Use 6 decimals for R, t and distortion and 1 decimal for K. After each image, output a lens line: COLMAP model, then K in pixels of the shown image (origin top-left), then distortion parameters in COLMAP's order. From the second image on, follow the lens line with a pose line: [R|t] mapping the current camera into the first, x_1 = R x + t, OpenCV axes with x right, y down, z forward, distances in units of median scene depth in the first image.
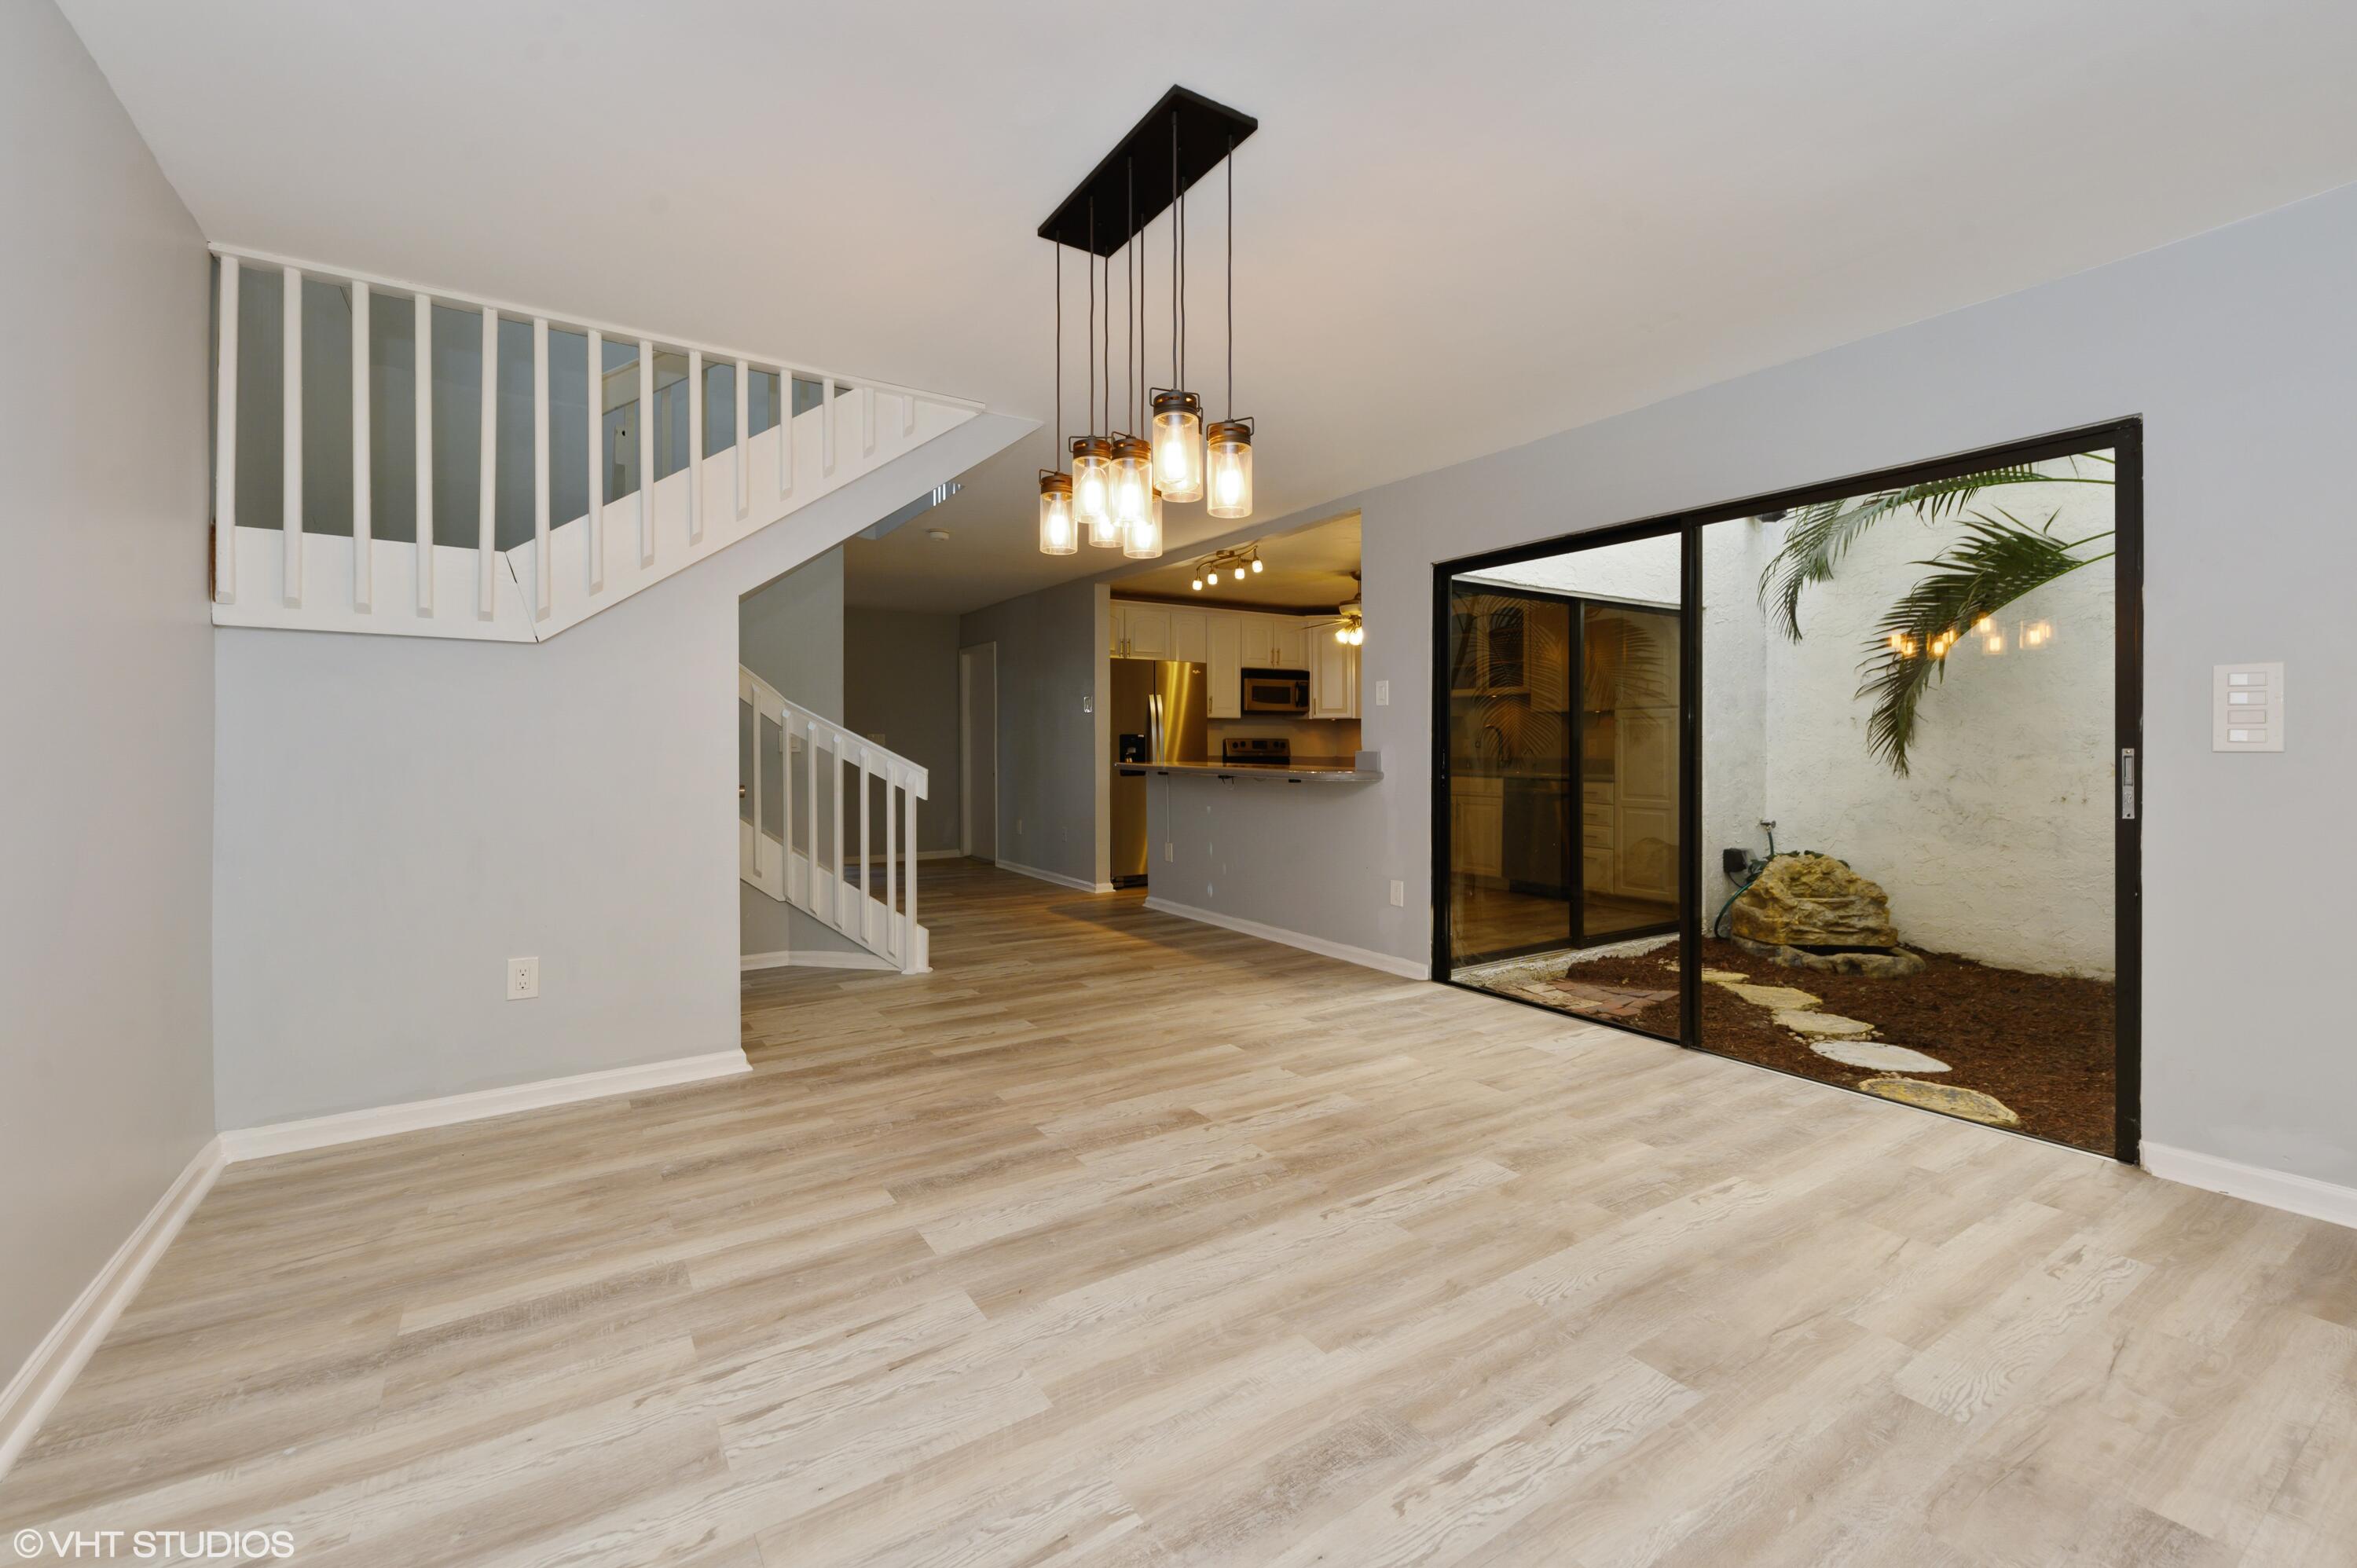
lens RADIAL K [[997.6, 0, 1176.8], [0, 997.6, 751.9], [0, 0, 1]] dist [0.001267, 0.000042]
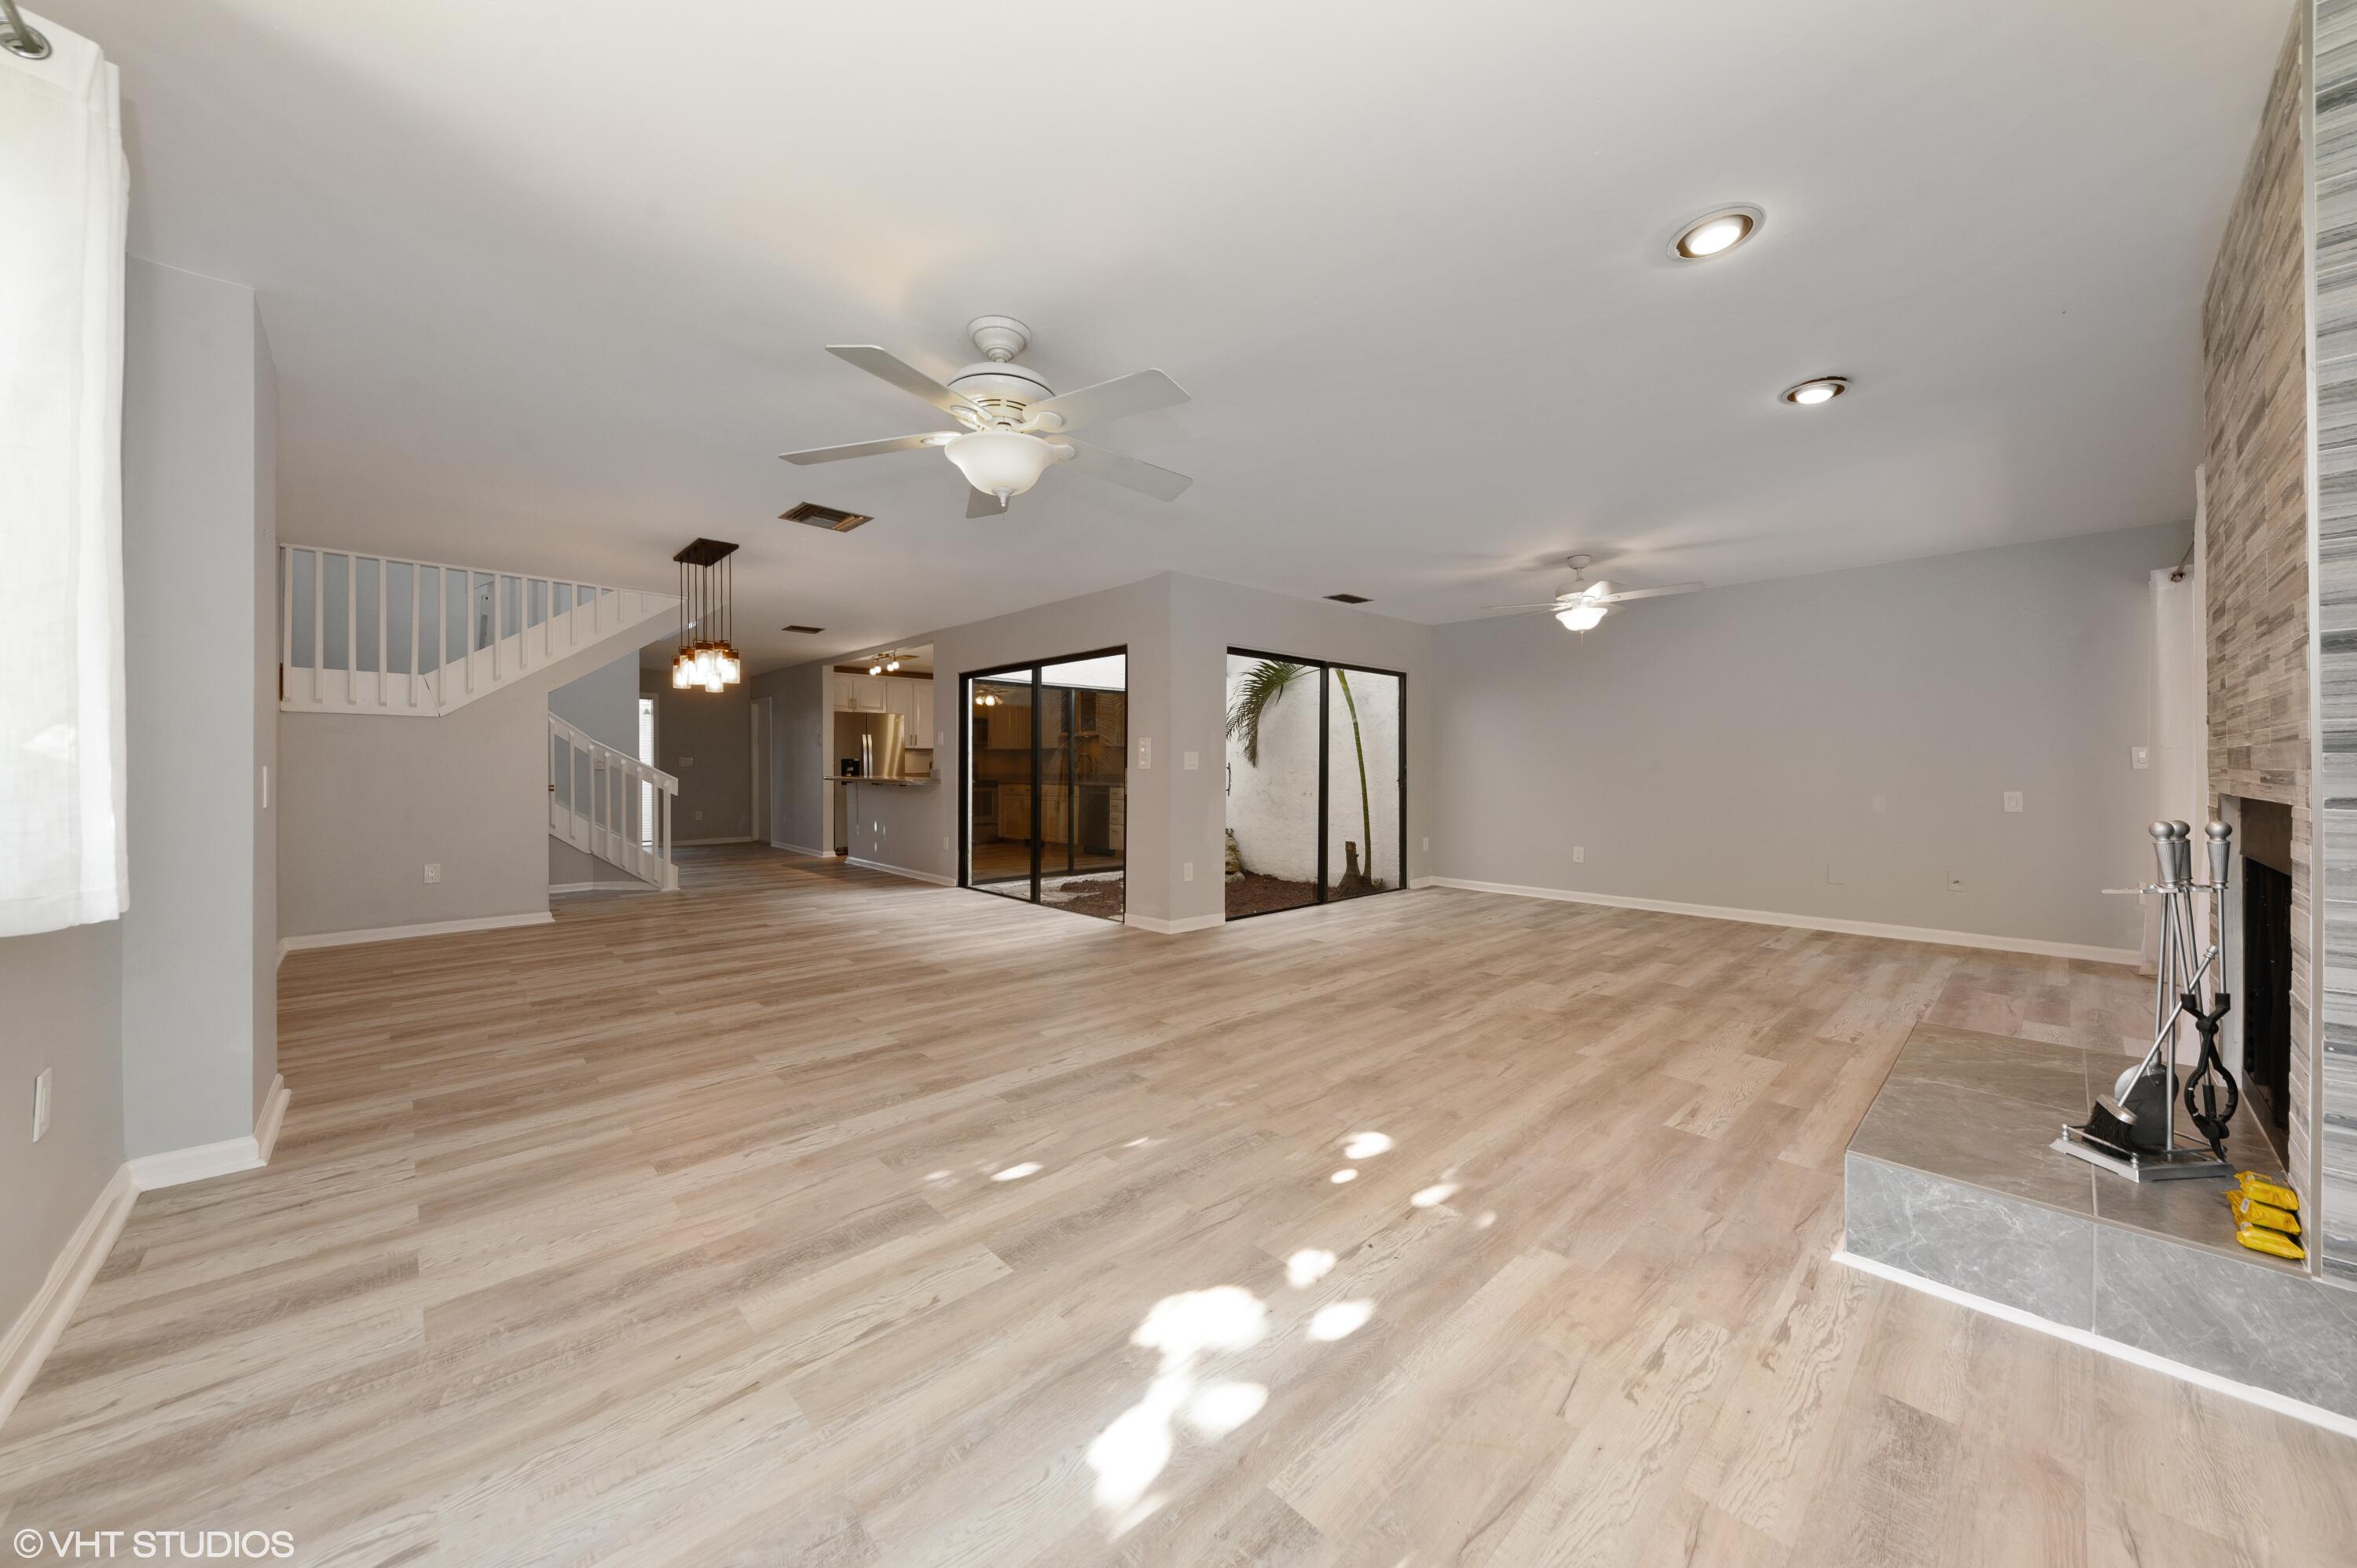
lens RADIAL K [[826.4, 0, 1177.1], [0, 826.4, 764.2], [0, 0, 1]] dist [-0.001395, -0.000190]
pose [[0.983559, 0.003247, 0.180560, 0.361530], [-0.001505, 0.999951, -0.009784, 0.005145], [-0.180583, 0.009352, 0.983515, -0.621710]]
